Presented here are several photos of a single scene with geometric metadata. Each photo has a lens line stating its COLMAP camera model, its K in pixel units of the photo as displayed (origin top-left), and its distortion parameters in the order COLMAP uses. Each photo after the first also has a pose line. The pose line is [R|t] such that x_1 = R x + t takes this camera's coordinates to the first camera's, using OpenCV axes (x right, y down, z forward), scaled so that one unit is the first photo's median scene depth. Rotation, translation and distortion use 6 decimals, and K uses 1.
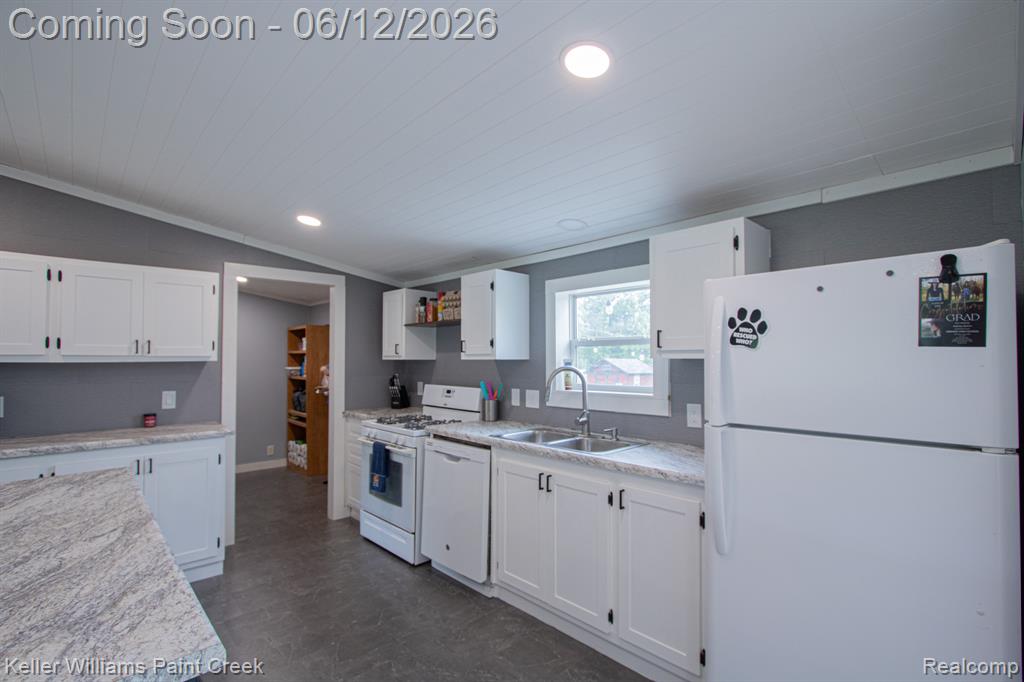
lens RADIAL K [[472.8, 0, 512.8], [0, 472.8, 348.5], [0, 0, 1]] dist [-0.000975, 0.000044]
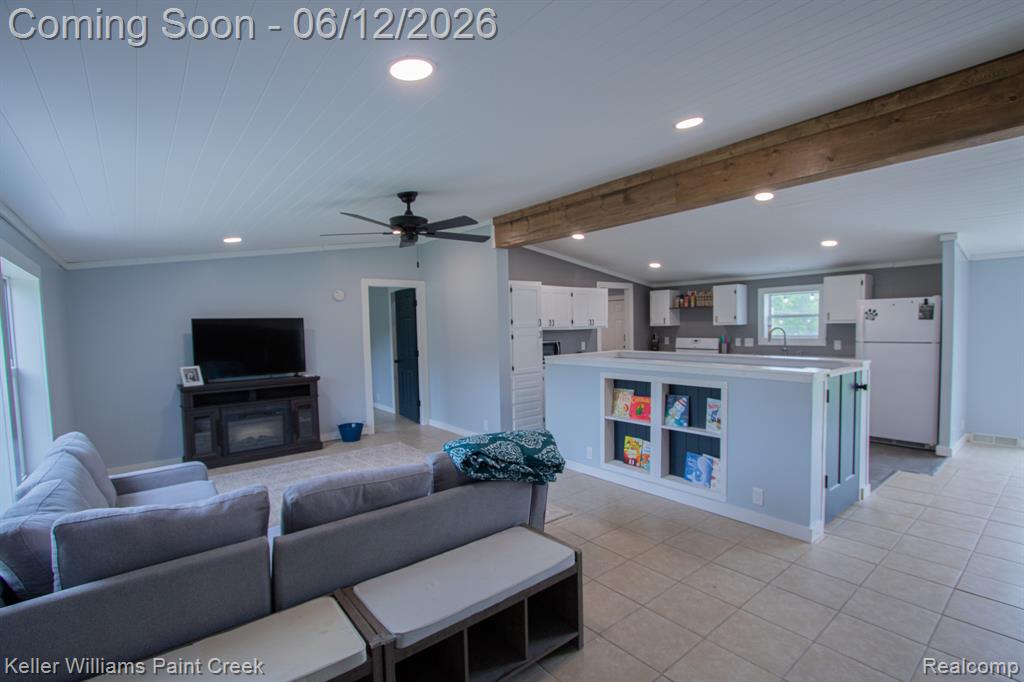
lens RADIAL K [[472.8, 0, 513.7], [0, 472.8, 344.7], [0, 0, 1]] dist [-0.000975, 0.000044]
pose [[0.996740, -0.018271, -0.078588, -0.892667], [0.023467, 0.997563, 0.065702, -0.052879], [0.077196, -0.067332, 0.994740, -1.289536]]
